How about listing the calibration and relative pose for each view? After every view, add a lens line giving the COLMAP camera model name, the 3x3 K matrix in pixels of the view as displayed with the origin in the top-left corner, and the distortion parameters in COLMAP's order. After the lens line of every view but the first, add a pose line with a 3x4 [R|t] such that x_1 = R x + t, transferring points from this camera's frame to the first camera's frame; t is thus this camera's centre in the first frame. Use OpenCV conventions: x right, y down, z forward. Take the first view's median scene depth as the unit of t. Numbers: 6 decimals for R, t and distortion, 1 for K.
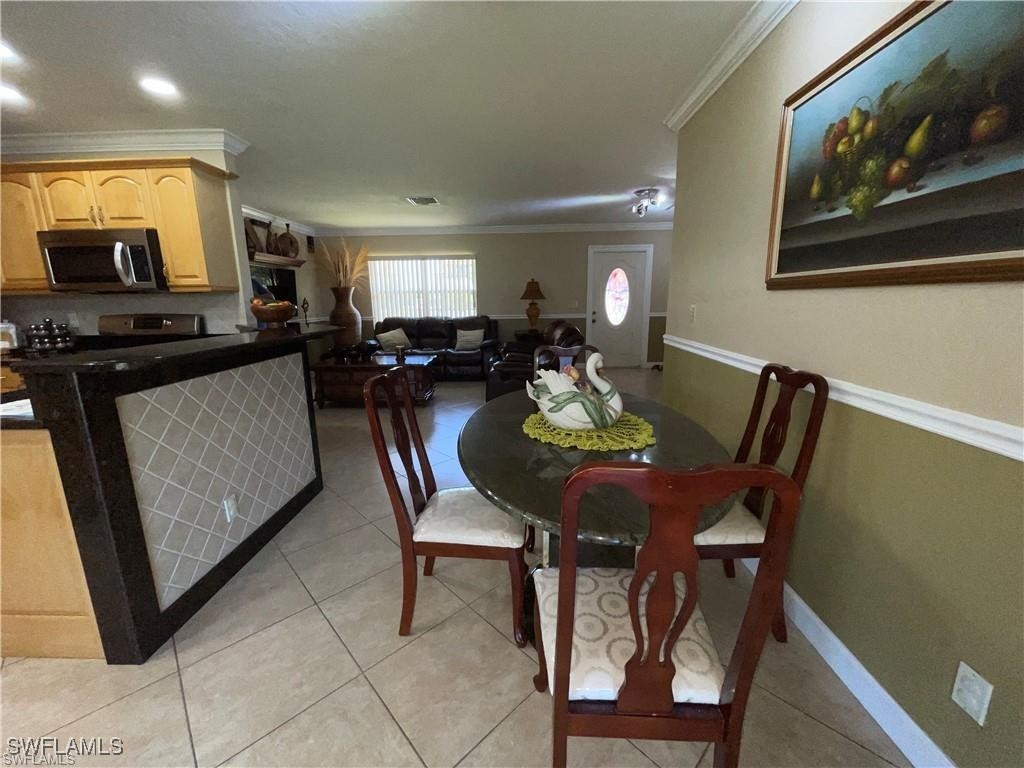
lens RADIAL K [[415.2, 0, 513.0], [0, 415.2, 384.1], [0, 0, 1]] dist [-0.000885, -0.000051]
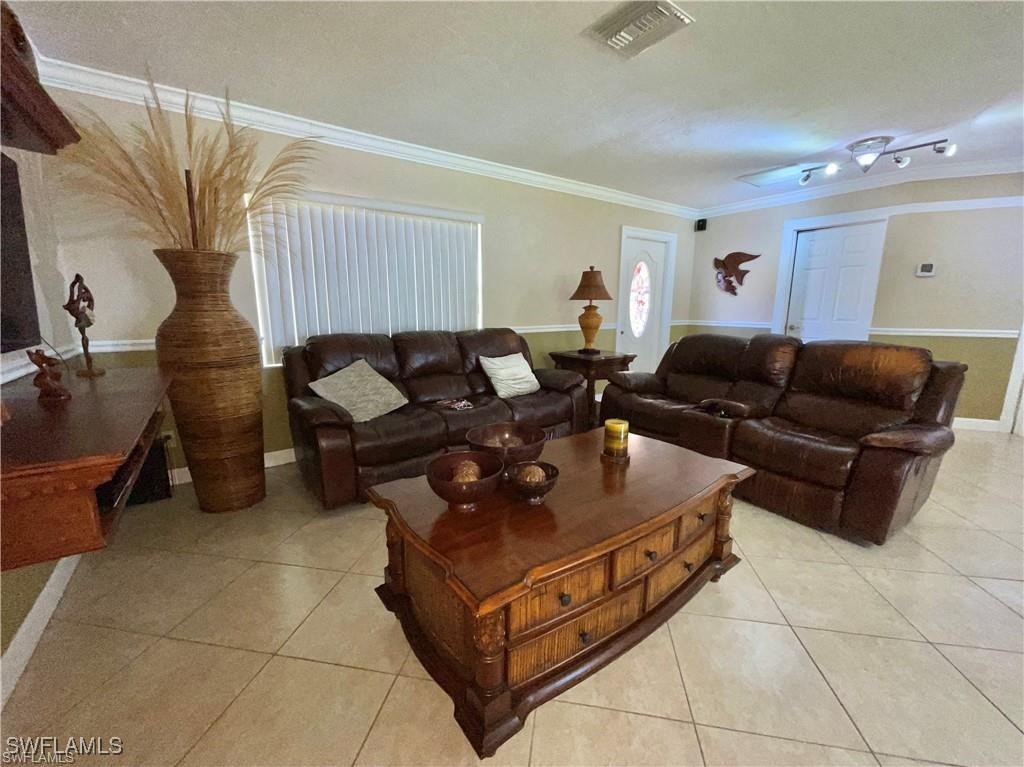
lens RADIAL K [[415.2, 0, 510.5], [0, 415.2, 384.6], [0, 0, 1]] dist [-0.000885, -0.000051]
pose [[0.802655, -0.094418, 0.588923, -0.393918], [0.105423, 0.994303, 0.015727, -0.096377], [-0.587053, 0.049463, 0.808036, 0.549281]]
